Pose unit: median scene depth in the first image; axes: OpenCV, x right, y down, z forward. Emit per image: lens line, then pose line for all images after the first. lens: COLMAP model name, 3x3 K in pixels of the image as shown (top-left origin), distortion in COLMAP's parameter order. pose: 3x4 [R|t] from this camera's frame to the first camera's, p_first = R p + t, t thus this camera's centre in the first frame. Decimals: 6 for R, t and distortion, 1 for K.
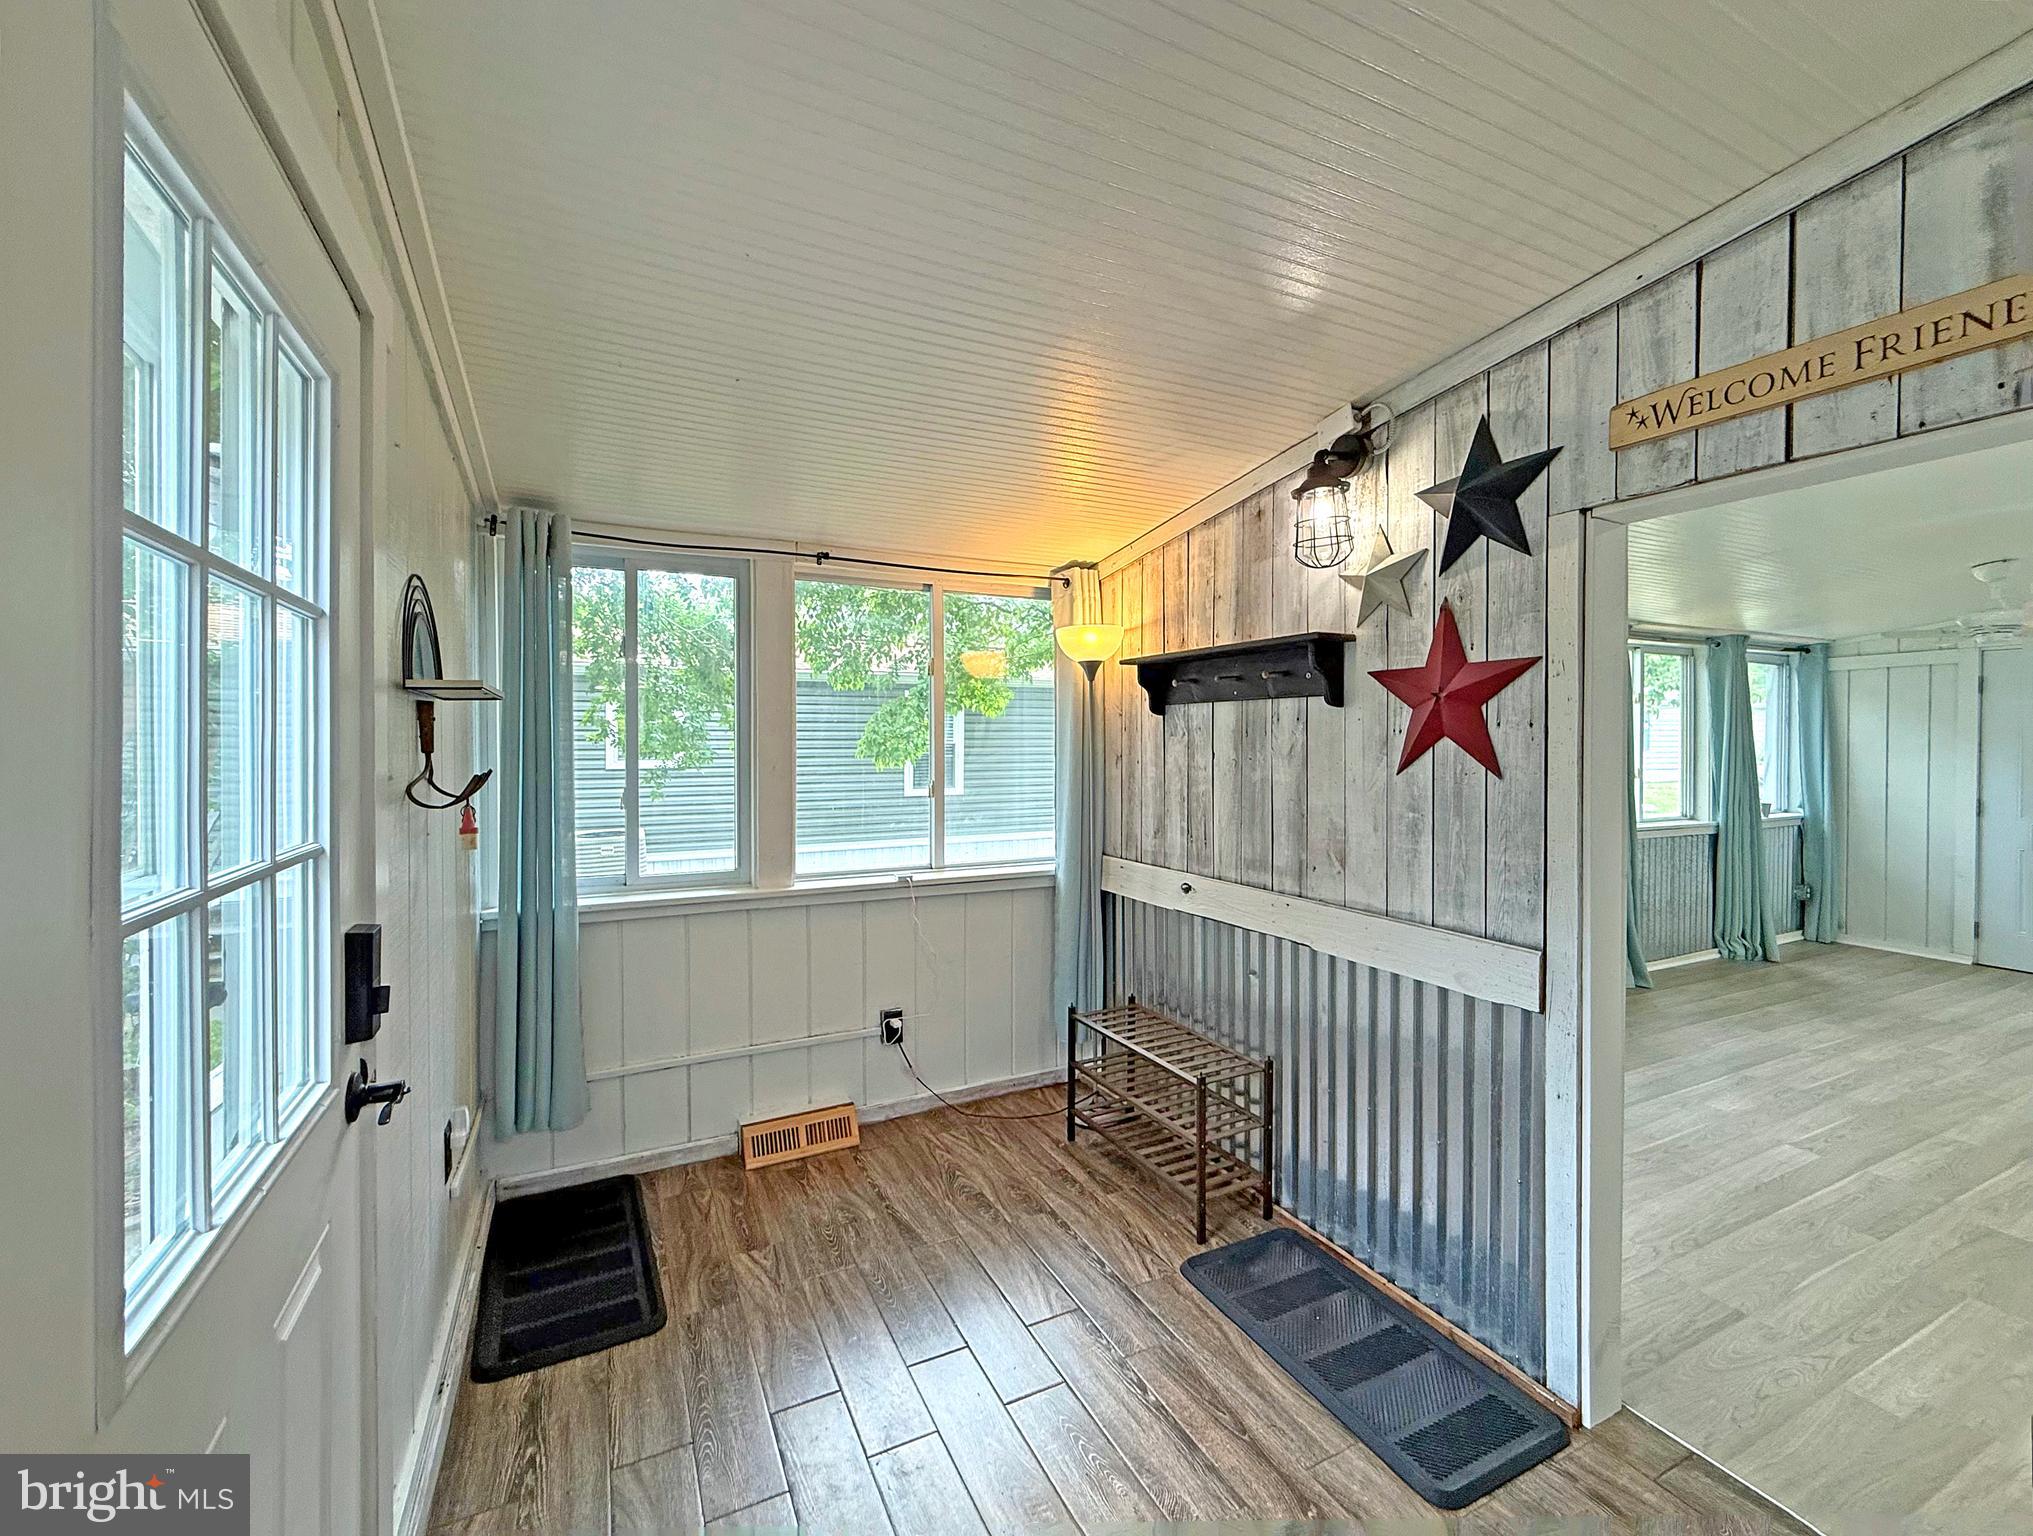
lens RADIAL K [[840.3, 0, 1015.0], [0, 840.3, 743.4], [0, 0, 1]] dist [0.001604, -0.000106]
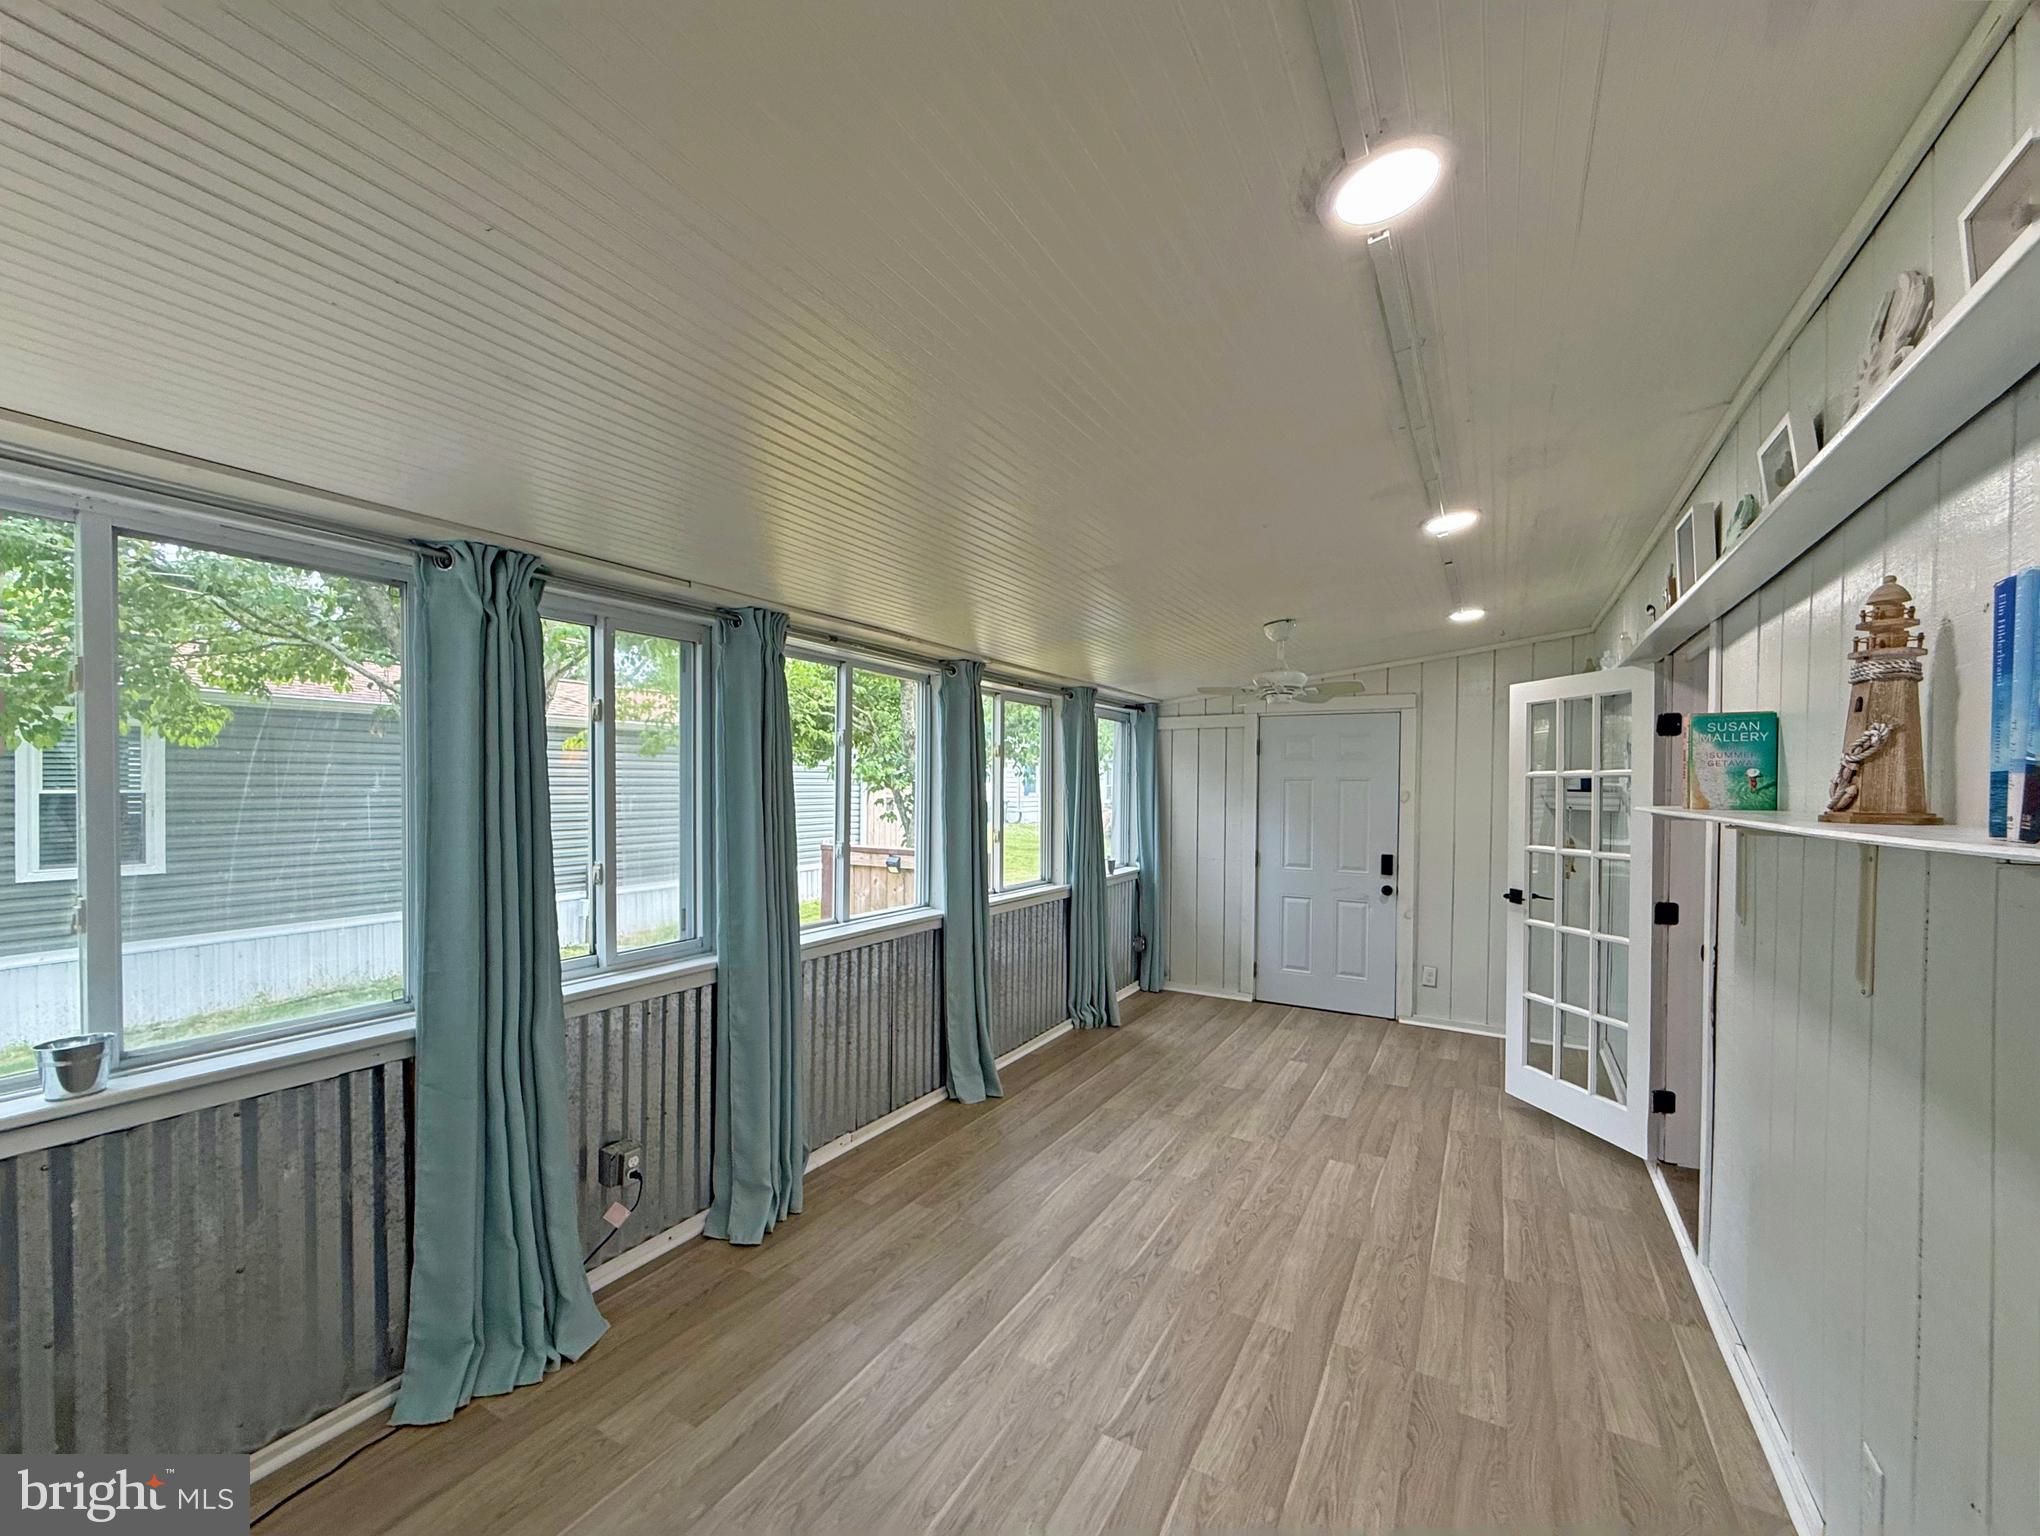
lens RADIAL K [[819.1, 0, 1013.4], [0, 819.1, 773.6], [0, 0, 1]] dist [0.001411, -0.000002]
pose [[0.830195, 0.012960, 0.557322, 0.276590], [-0.004977, 0.999862, -0.015837, -0.016168], [-0.557451, 0.010374, 0.830145, 0.281420]]
